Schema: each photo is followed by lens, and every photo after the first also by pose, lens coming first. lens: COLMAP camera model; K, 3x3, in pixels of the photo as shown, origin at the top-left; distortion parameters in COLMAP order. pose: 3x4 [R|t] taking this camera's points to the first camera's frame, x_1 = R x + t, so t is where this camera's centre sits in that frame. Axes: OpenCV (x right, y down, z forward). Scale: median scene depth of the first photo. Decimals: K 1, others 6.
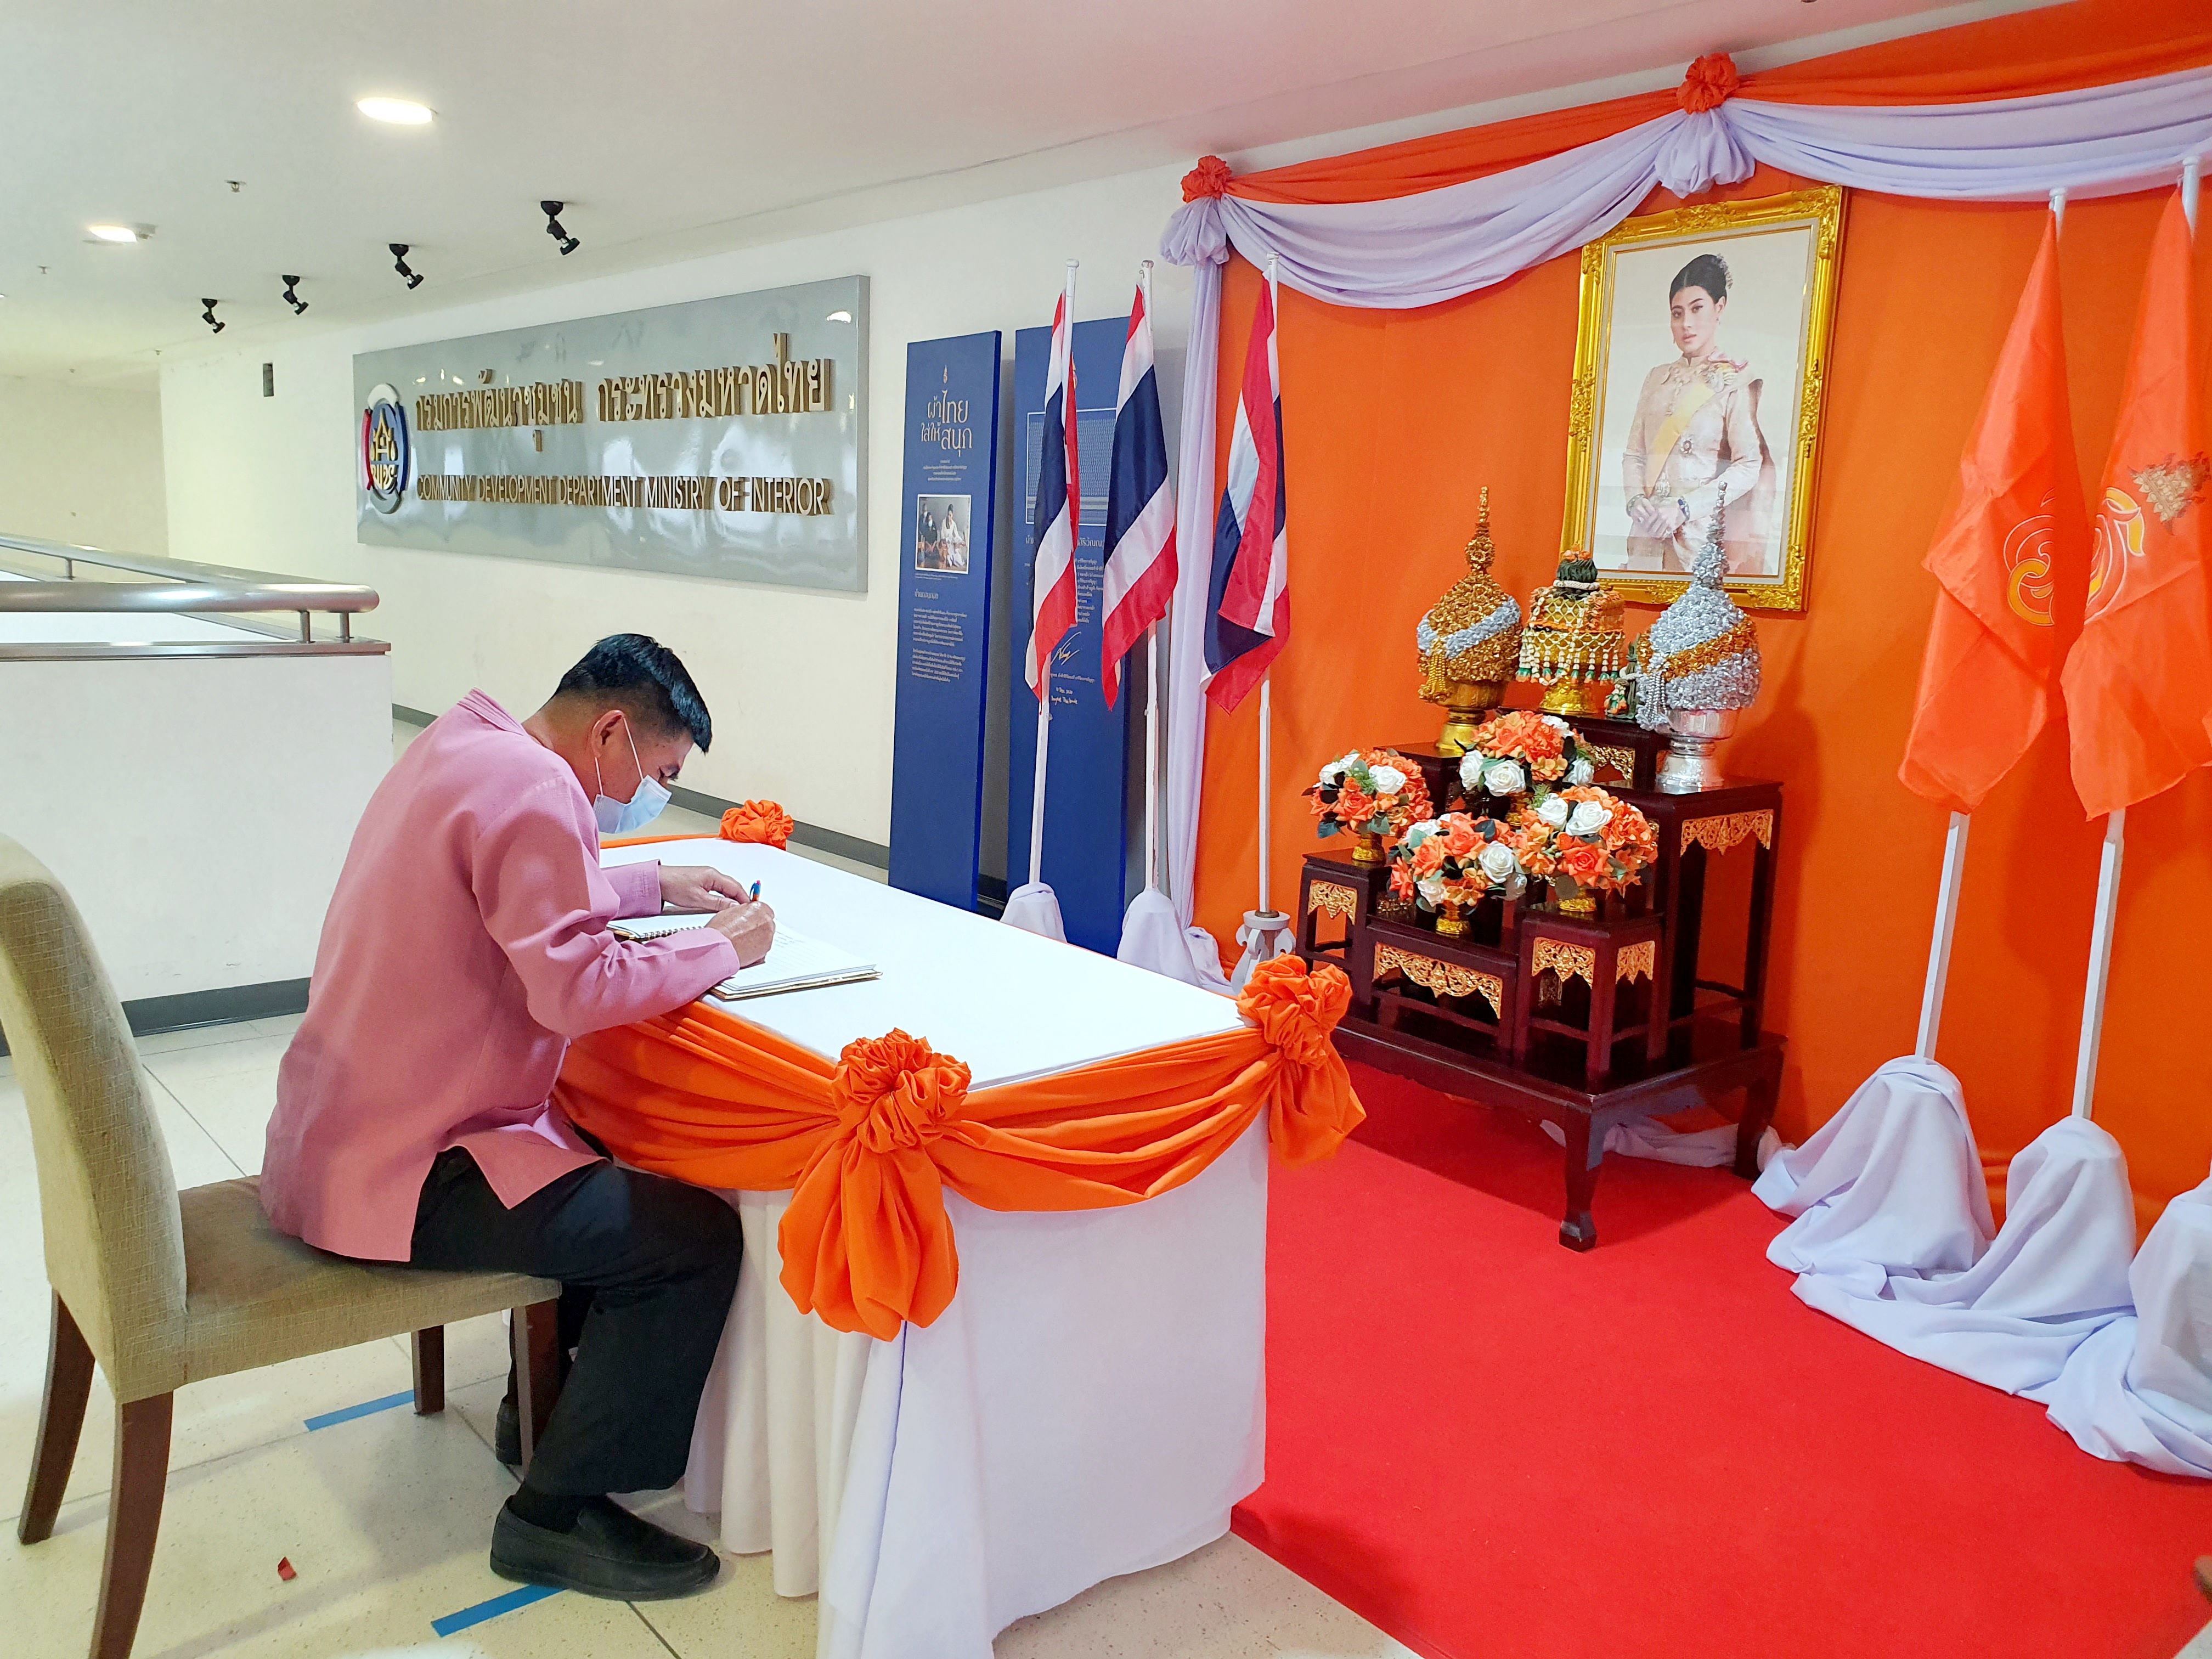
lens RADIAL K [[1716.7, 0, 1076.1], [0, 1716.7, 802.7], [0, 0, 1]] dist [0.002339, 0.031470]
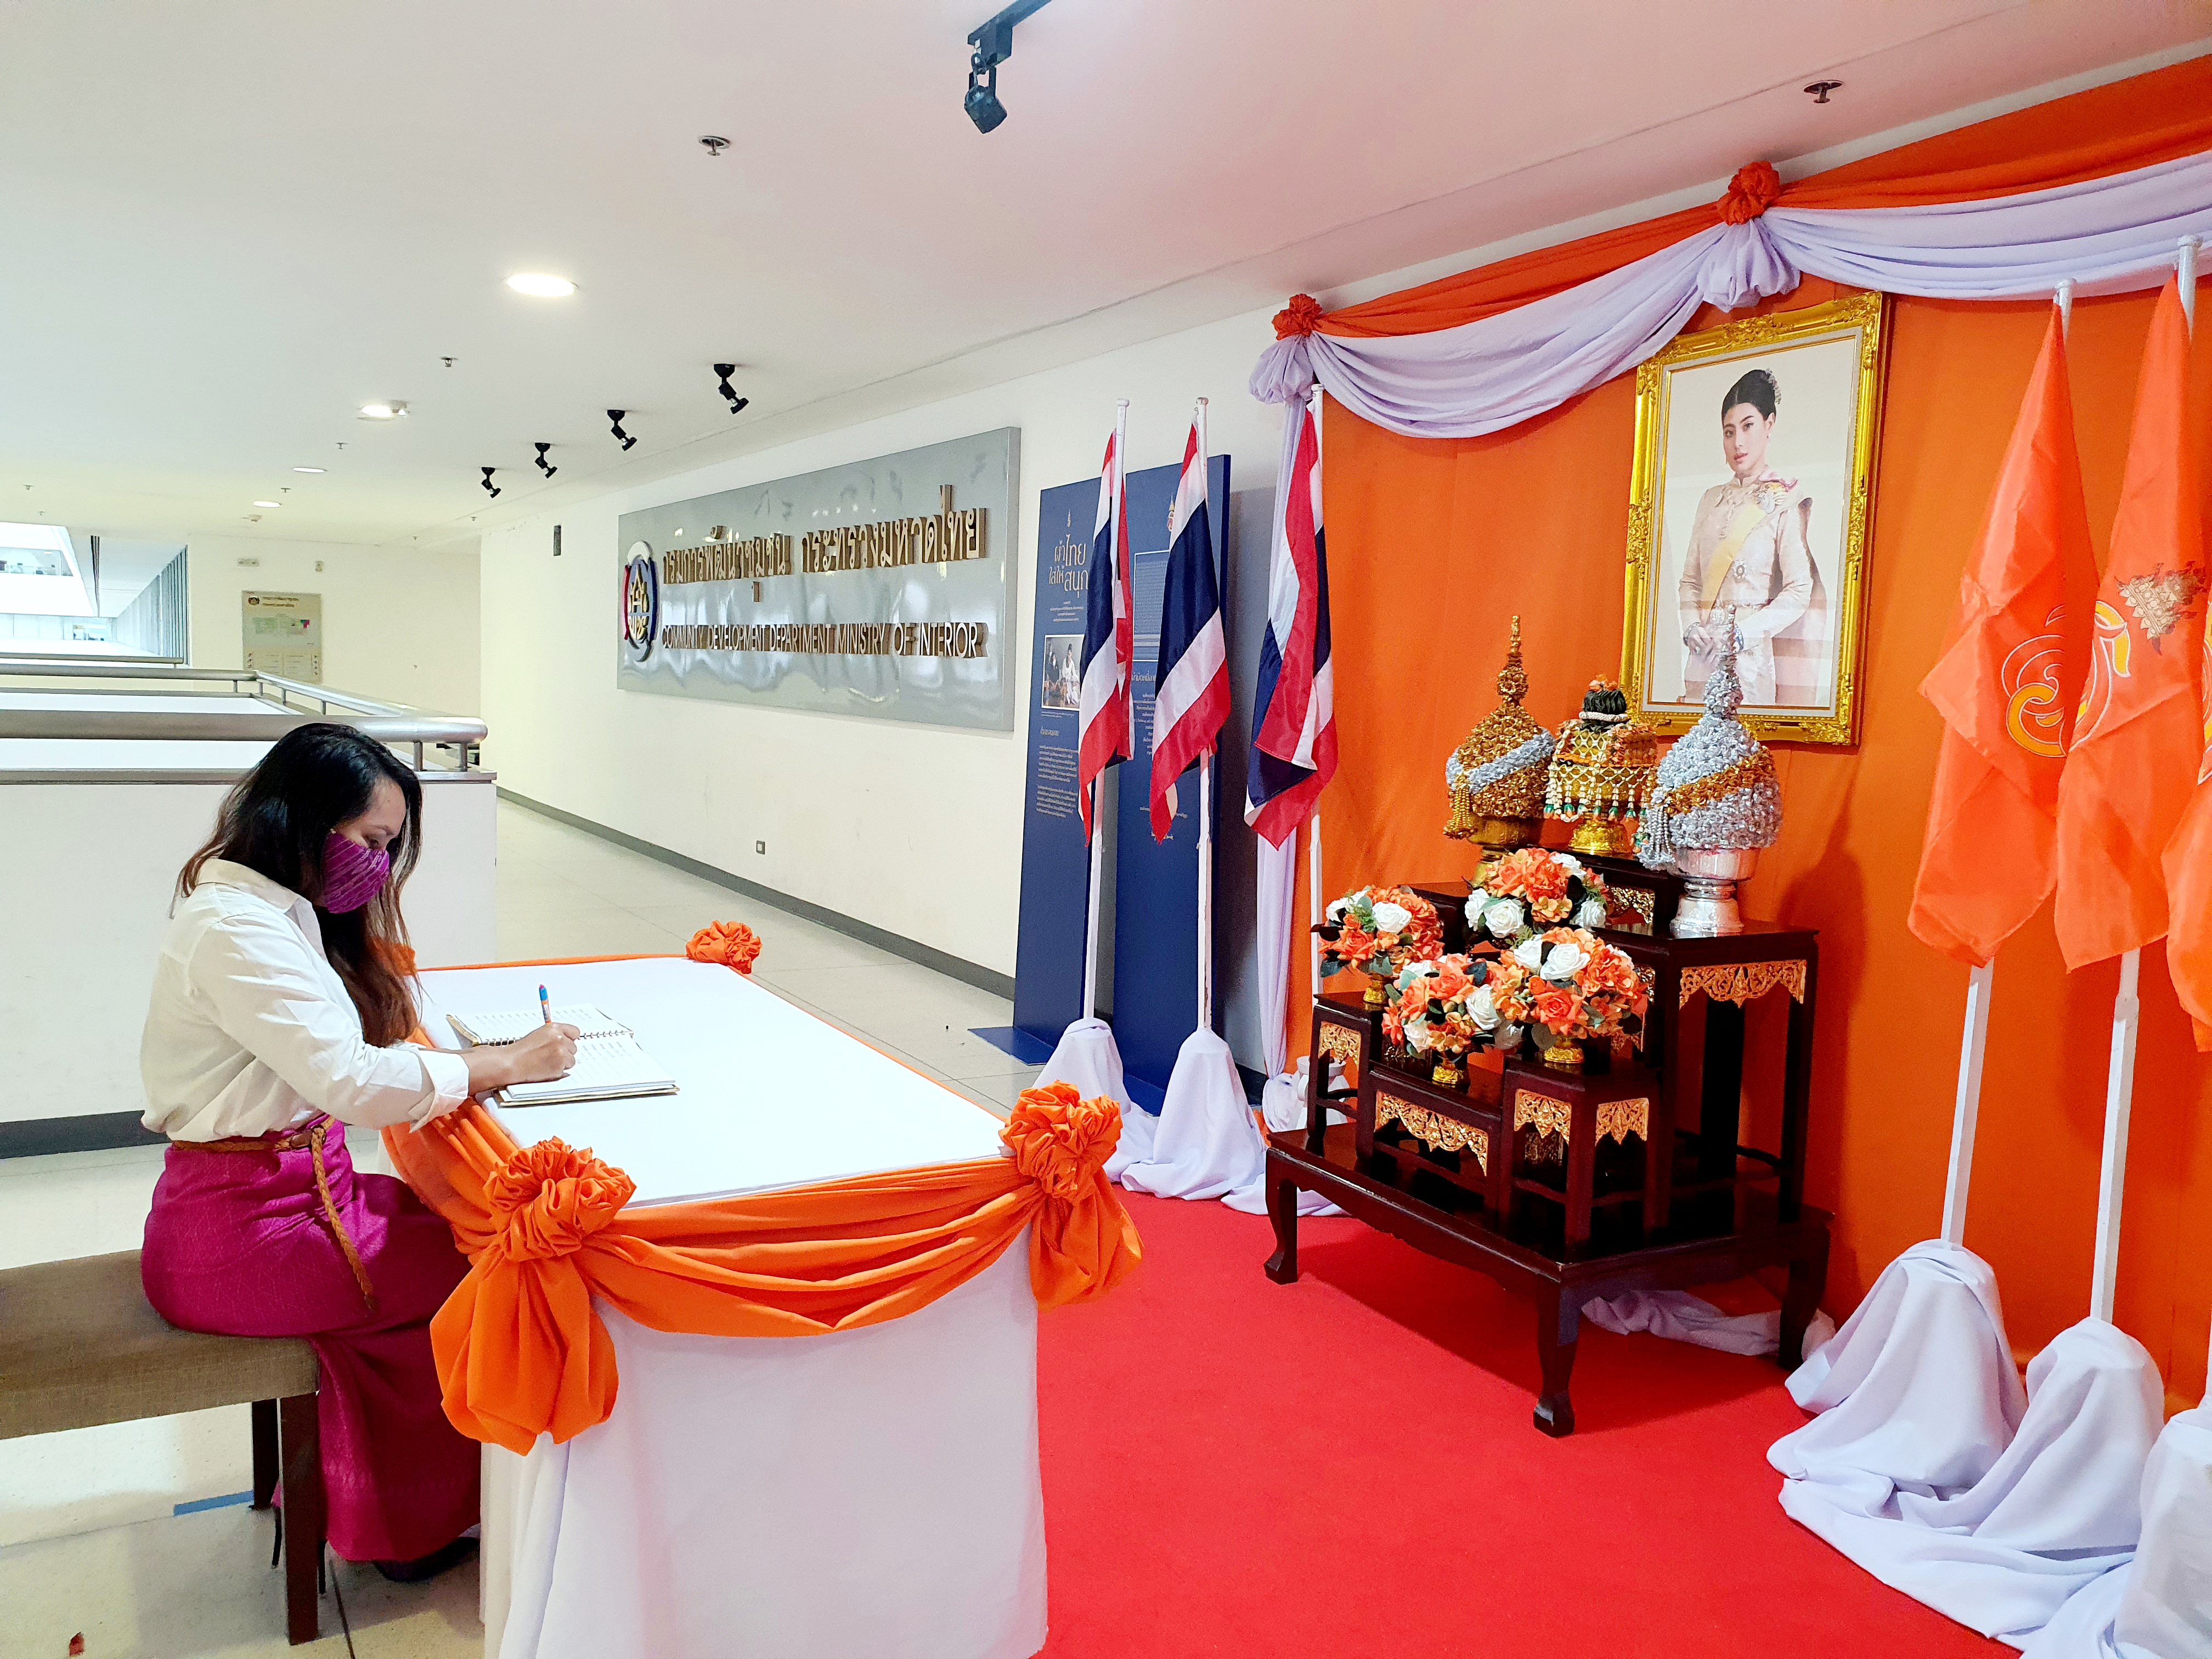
lens RADIAL K [[1714.7, 0, 1106.0], [0, 1714.7, 829.5], [0, 0, 1]] dist [0.000015, 0.030054]
pose [[0.985202, 0.013495, -0.170862, 0.190556], [-0.025825, 0.997202, -0.070149, 0.008328], [0.169438, 0.073524, 0.982795, 0.035161]]
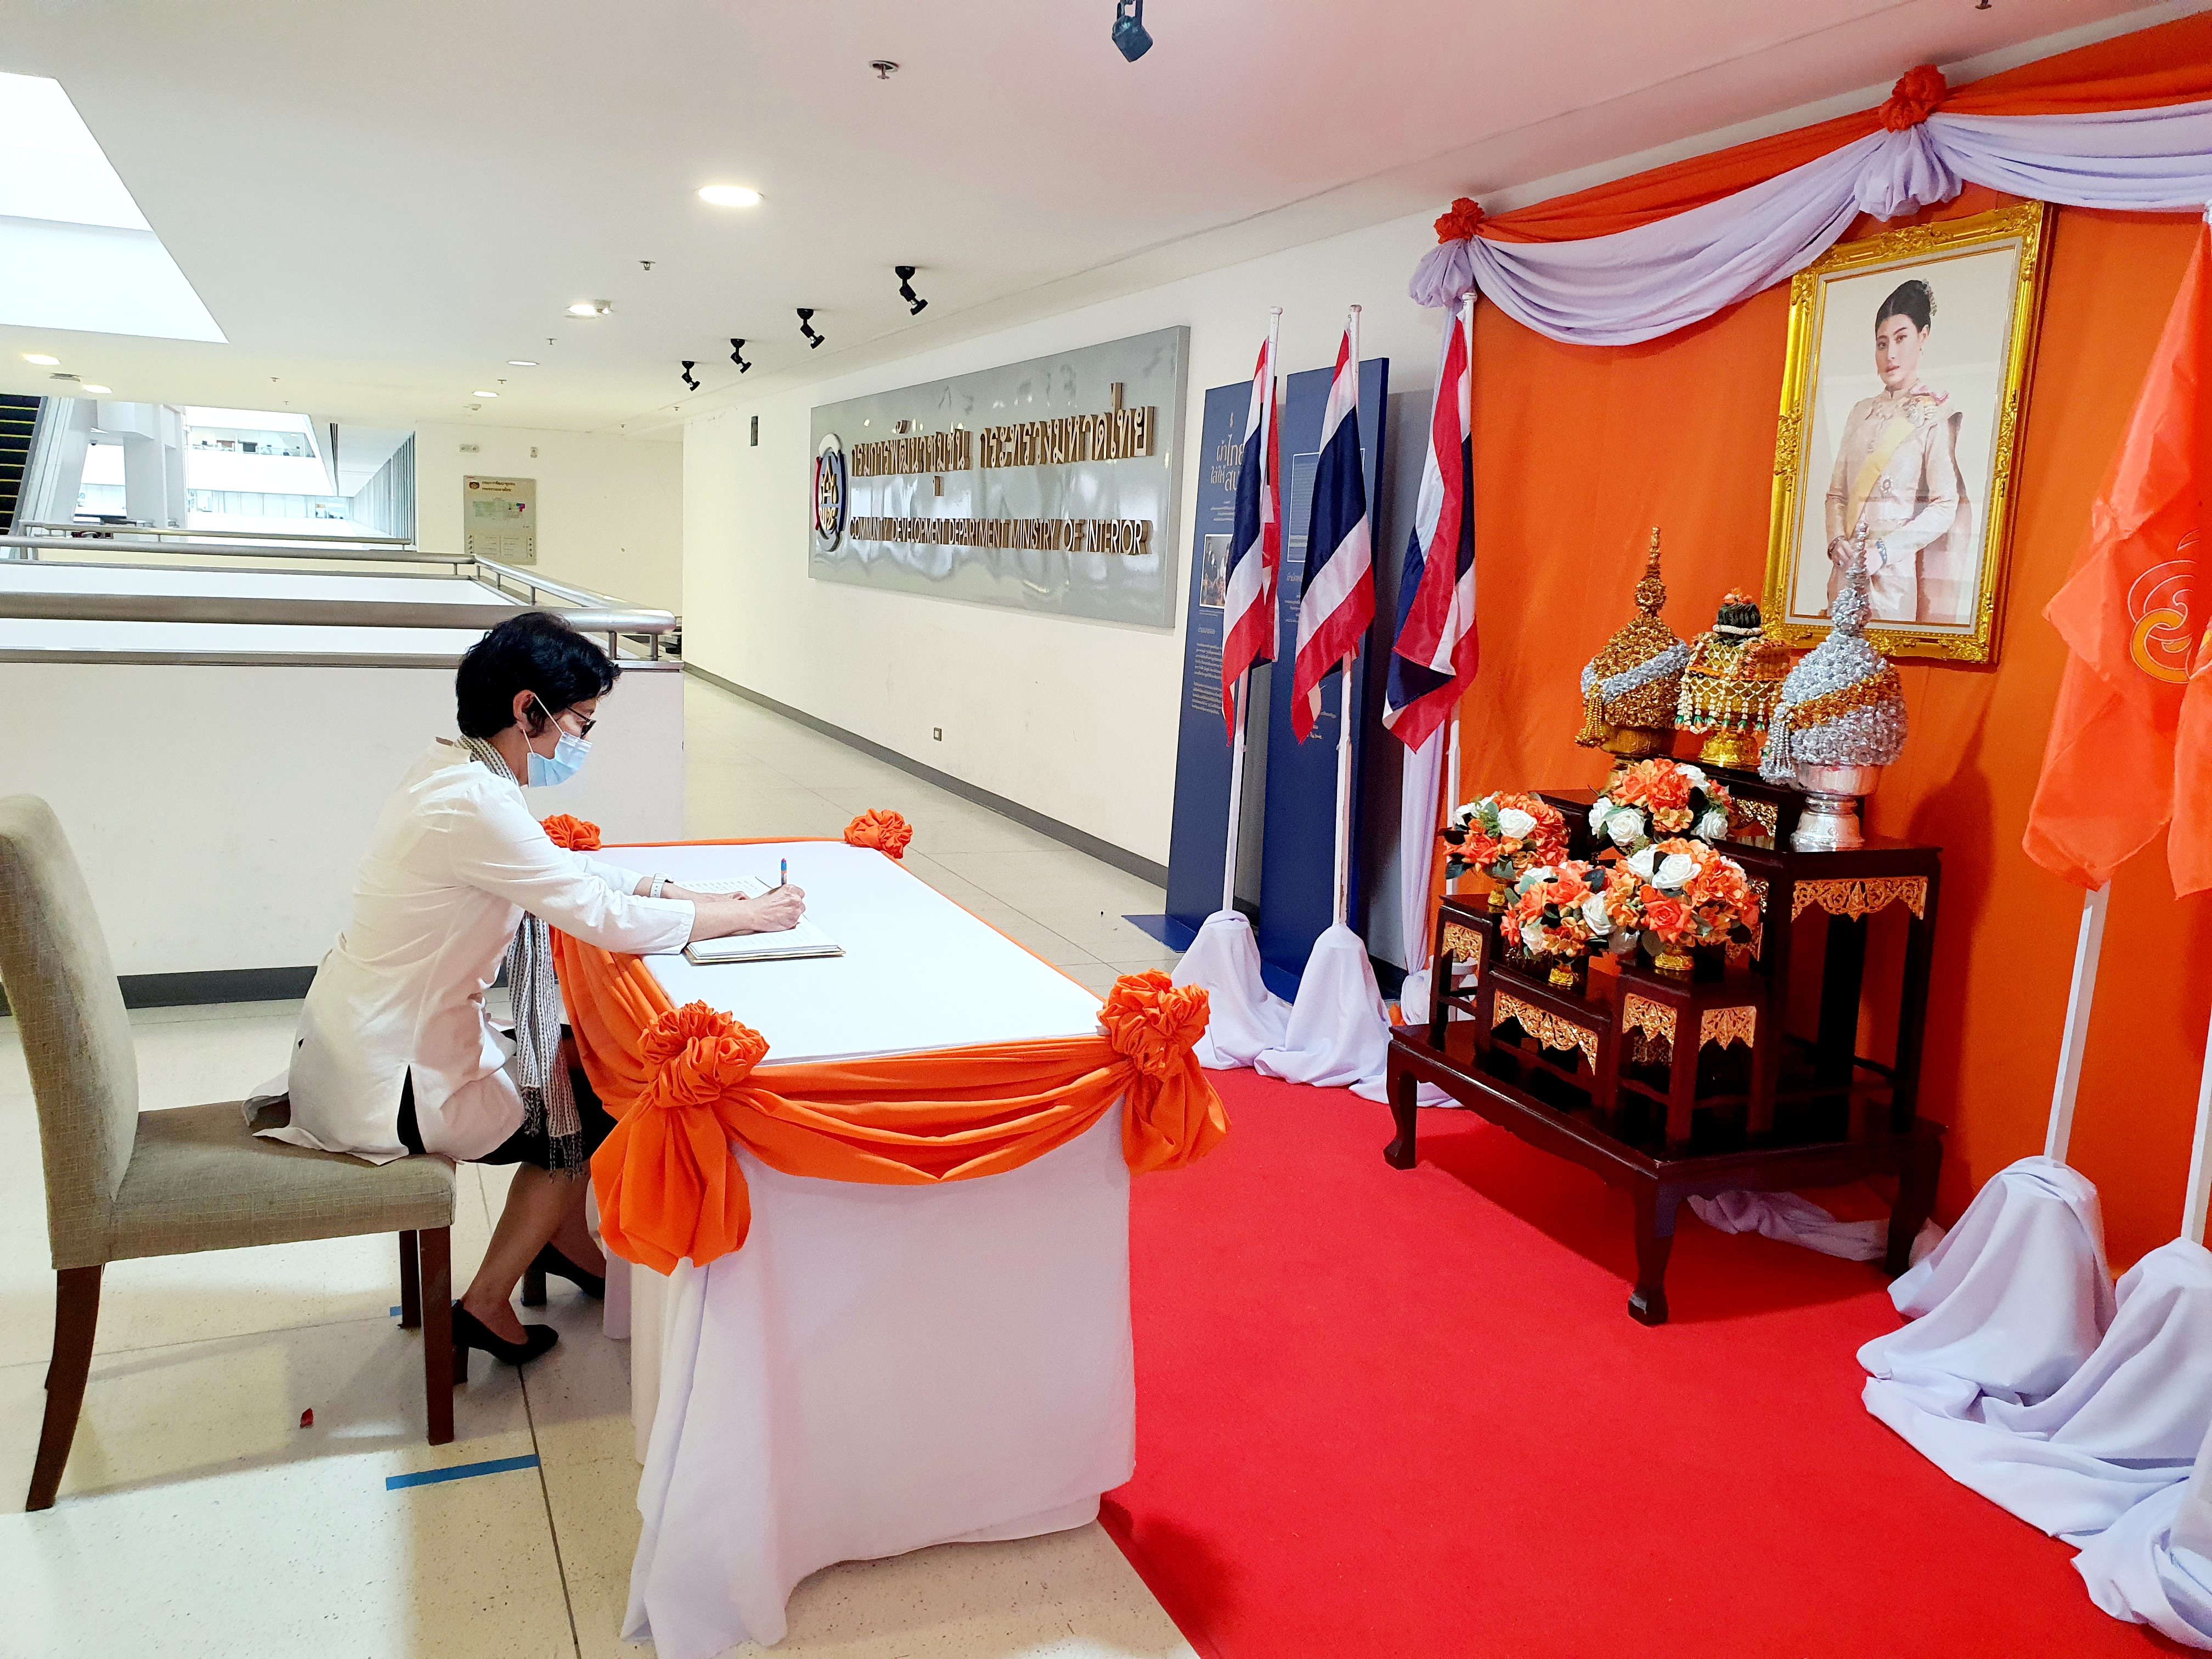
lens RADIAL K [[1710.8, 0, 1113.1], [0, 1710.8, 798.8], [0, 0, 1]] dist [-0.004820, 0.037537]
pose [[0.961238, 0.048267, -0.271463, 0.228788], [-0.055409, 0.998289, -0.018703, 0.003518], [0.270096, 0.033020, 0.962267, -0.001847]]
